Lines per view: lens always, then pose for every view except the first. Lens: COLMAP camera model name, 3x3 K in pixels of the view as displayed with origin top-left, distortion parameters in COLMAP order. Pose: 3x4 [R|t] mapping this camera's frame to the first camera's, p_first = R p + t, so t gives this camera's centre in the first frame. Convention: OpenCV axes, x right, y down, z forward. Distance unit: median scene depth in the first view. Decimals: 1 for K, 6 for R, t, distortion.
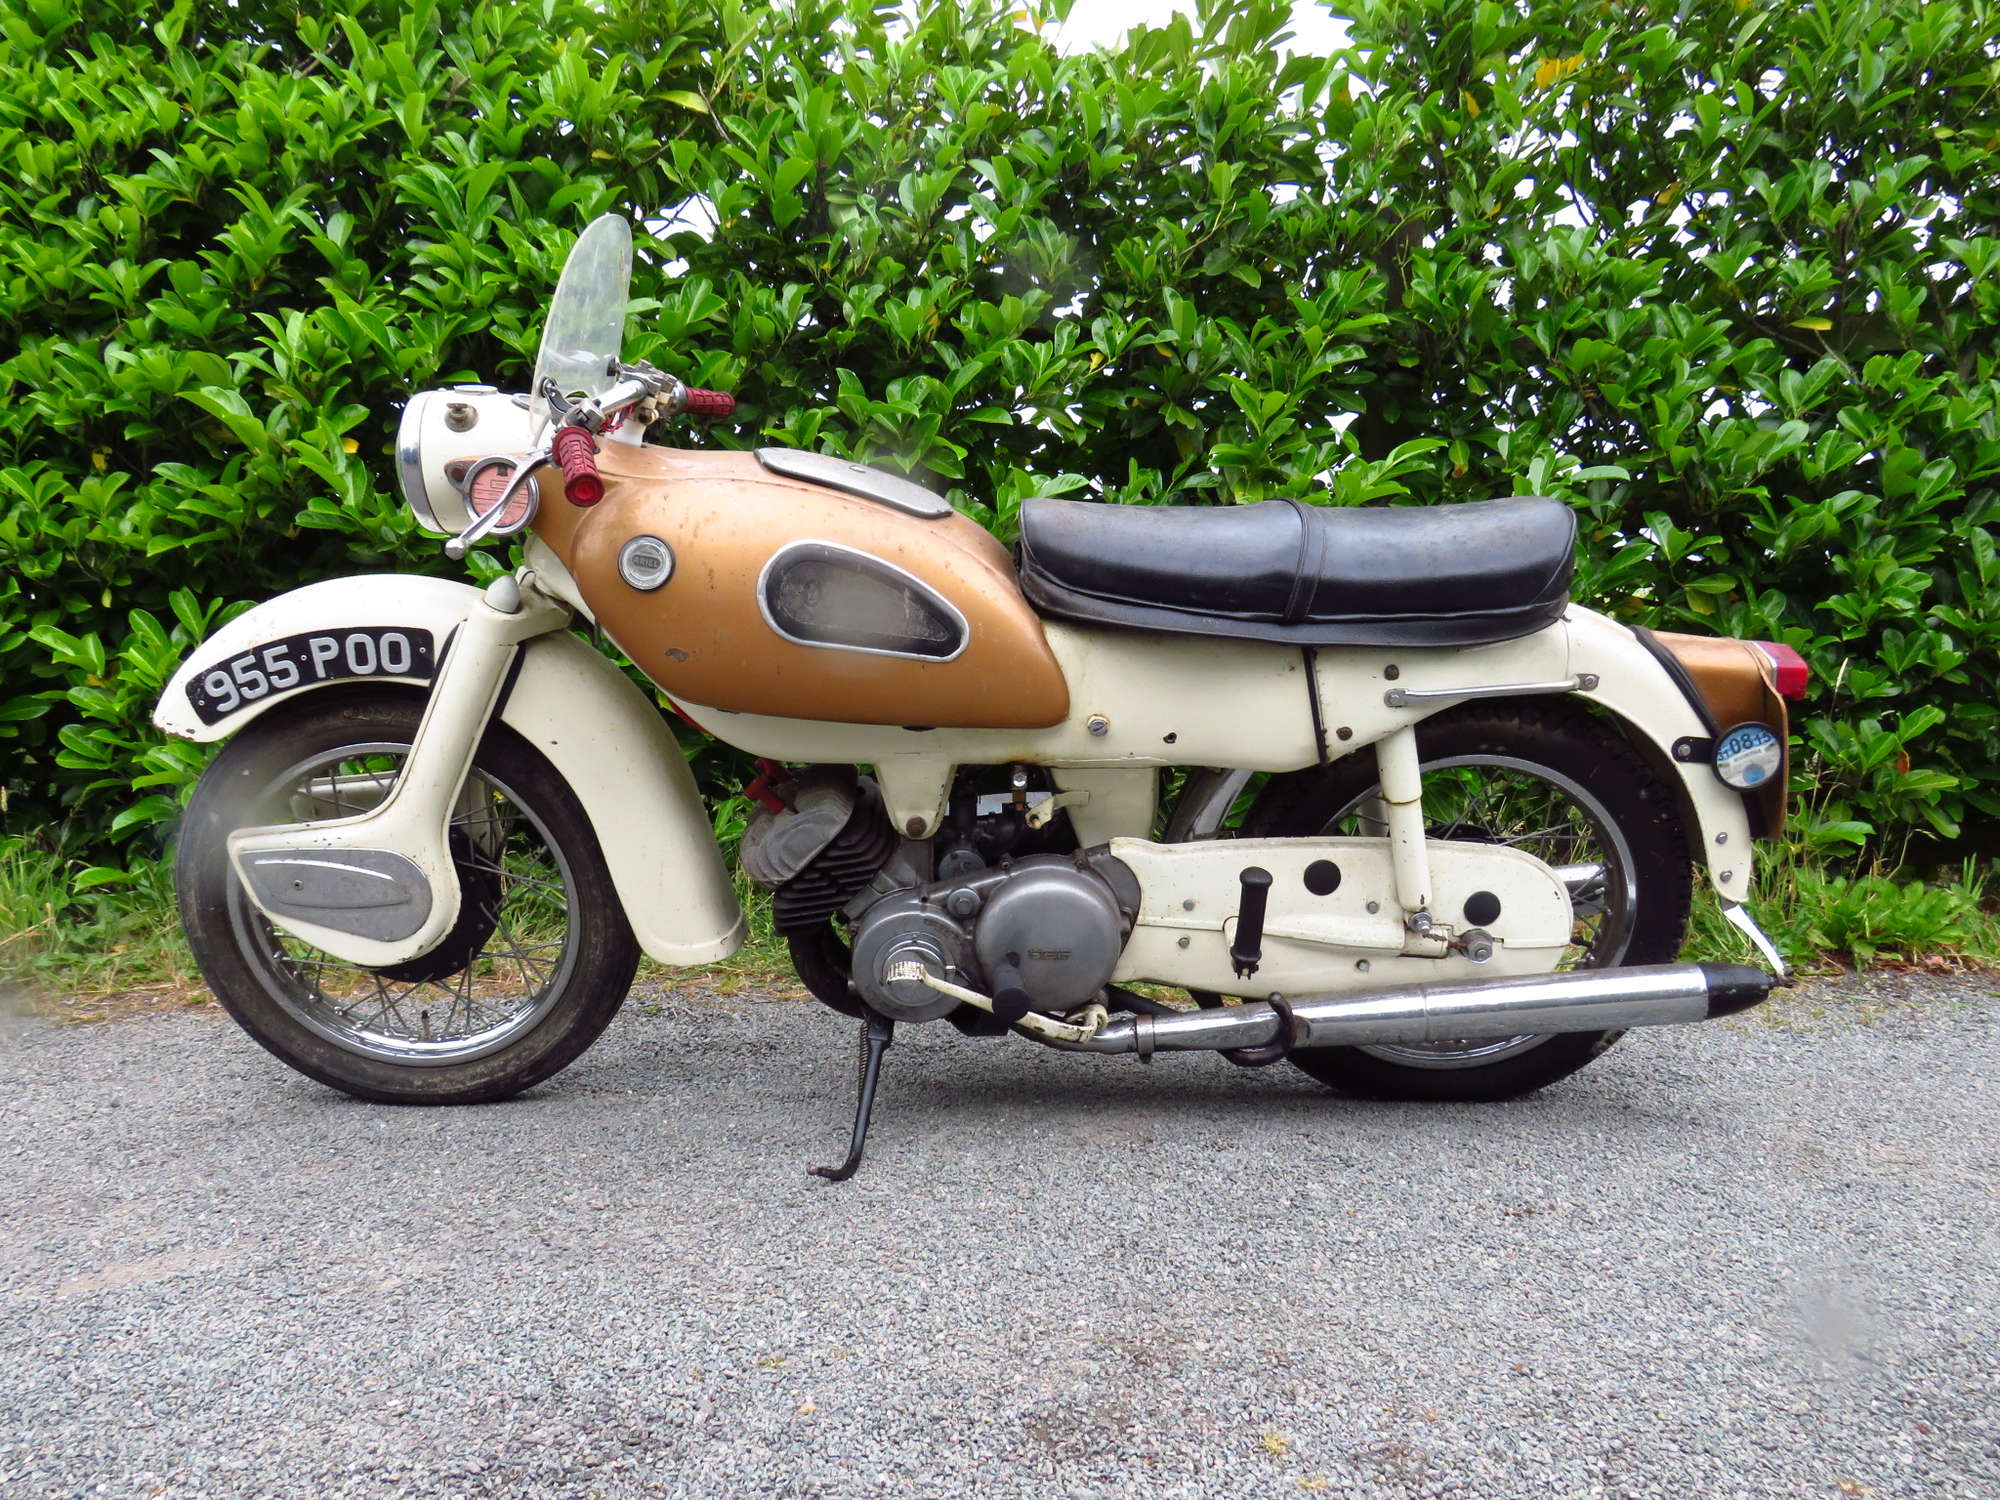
lens RADIAL K [[1499.0, 0, 1003.0], [0, 1499.0, 749.7], [0, 0, 1]] dist [0.006159, 0.002345]
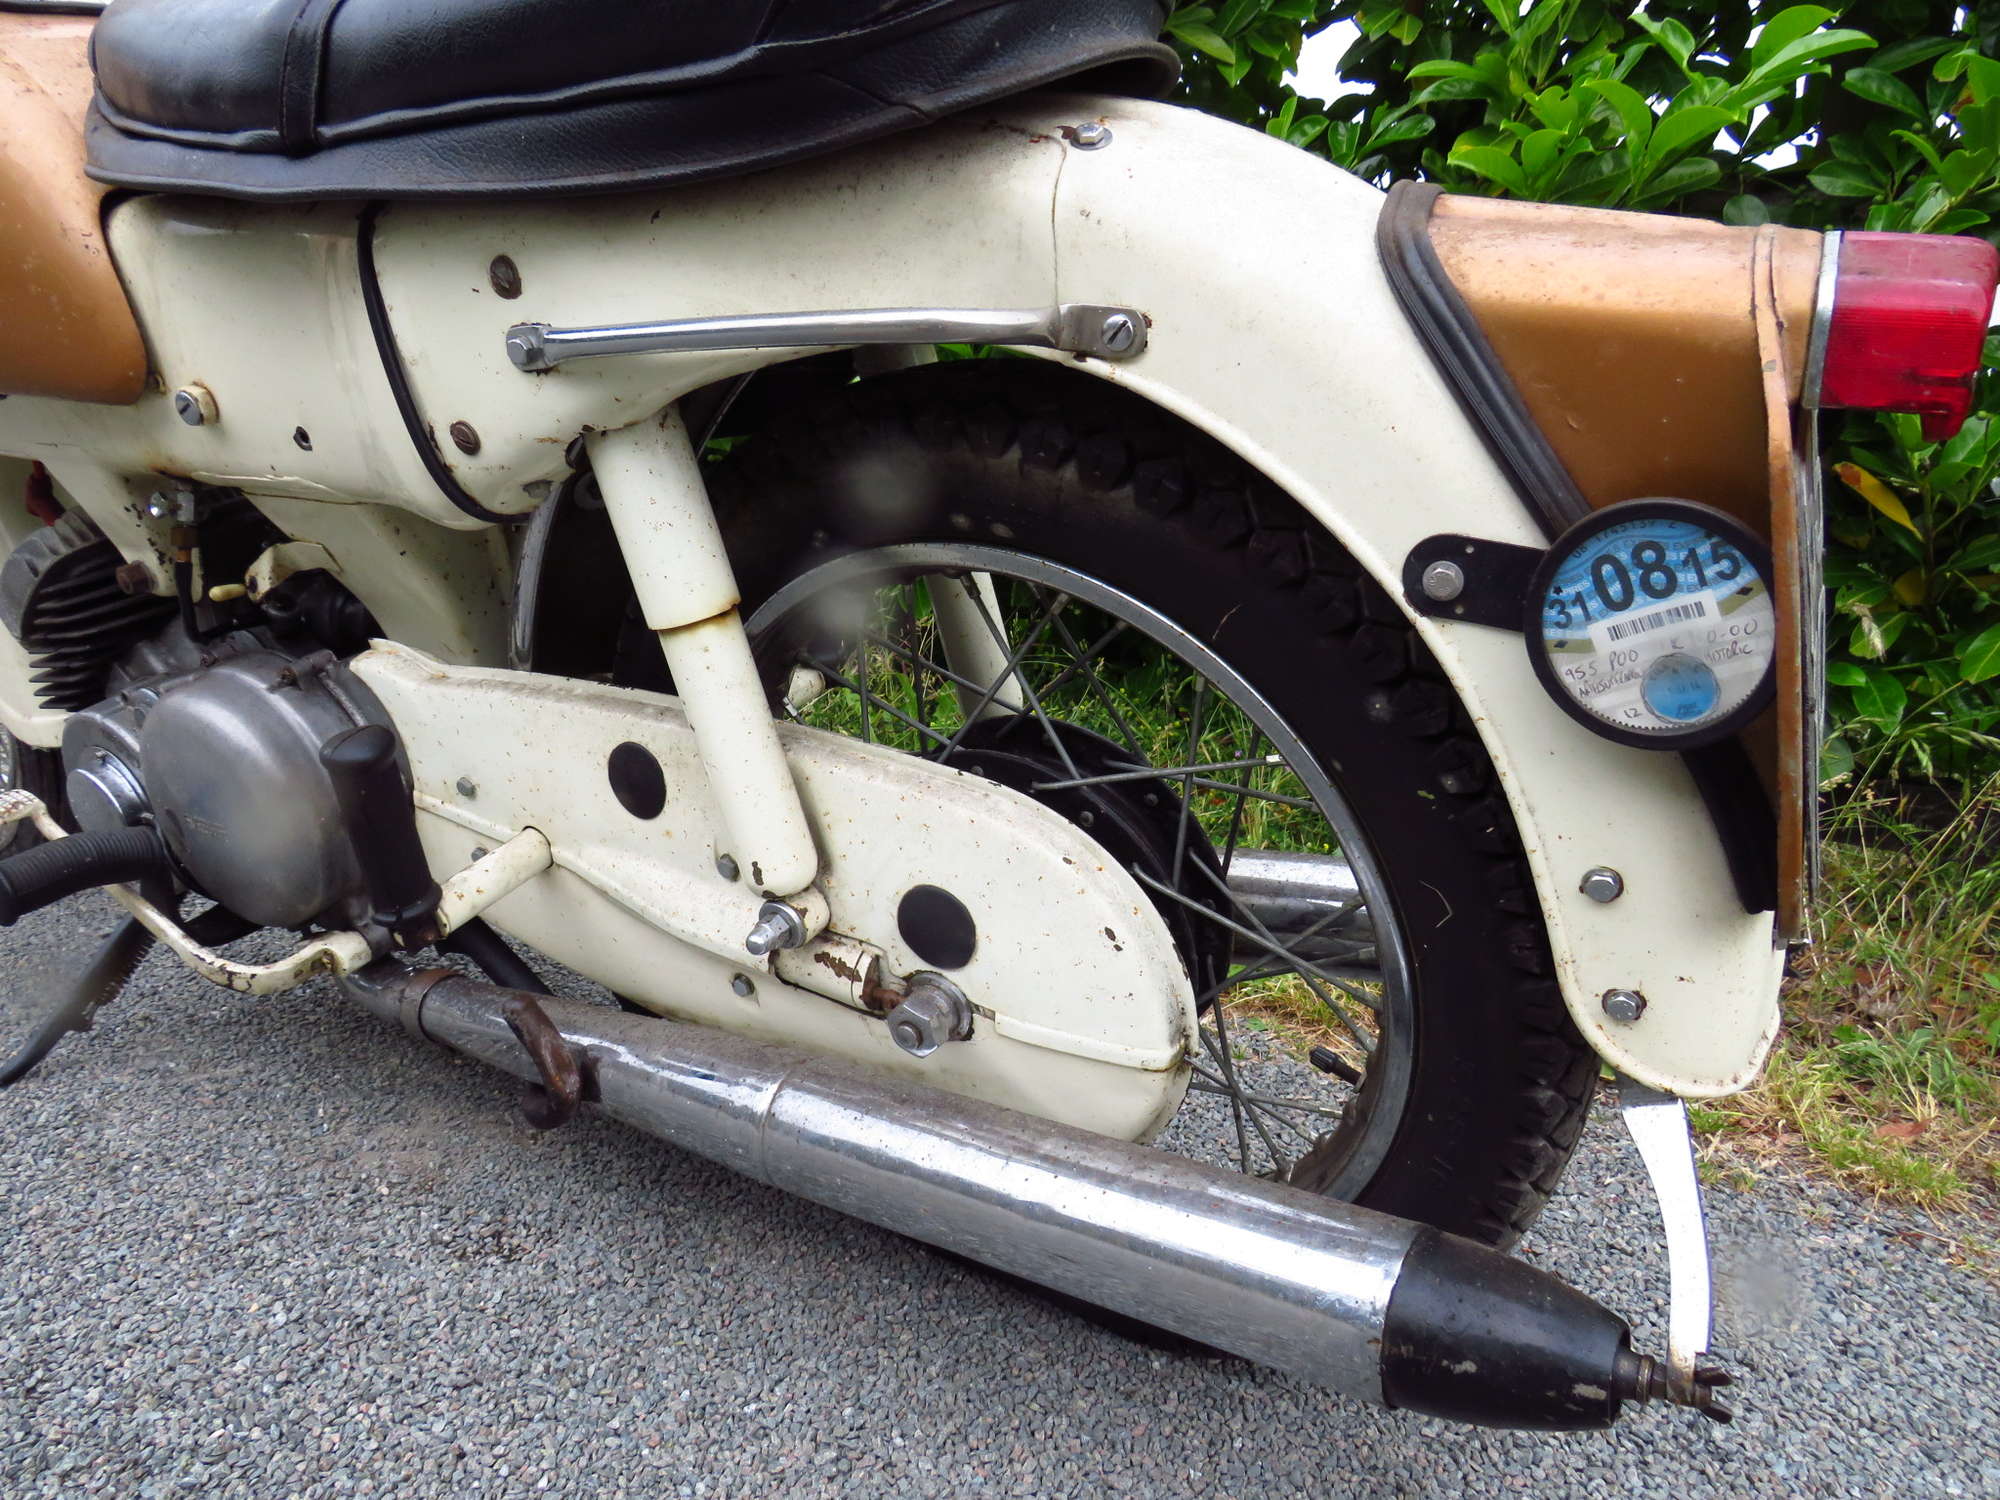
lens RADIAL K [[1436.1, 0, 998.2], [0, 1436.1, 757.4], [0, 0, 1]] dist [-0.026332, -0.005745]
pose [[0.831867, 0.168191, -0.528875, 0.539568], [-0.101555, 0.983013, 0.152879, 0.000486], [0.545603, -0.073465, 0.834817, 0.703681]]
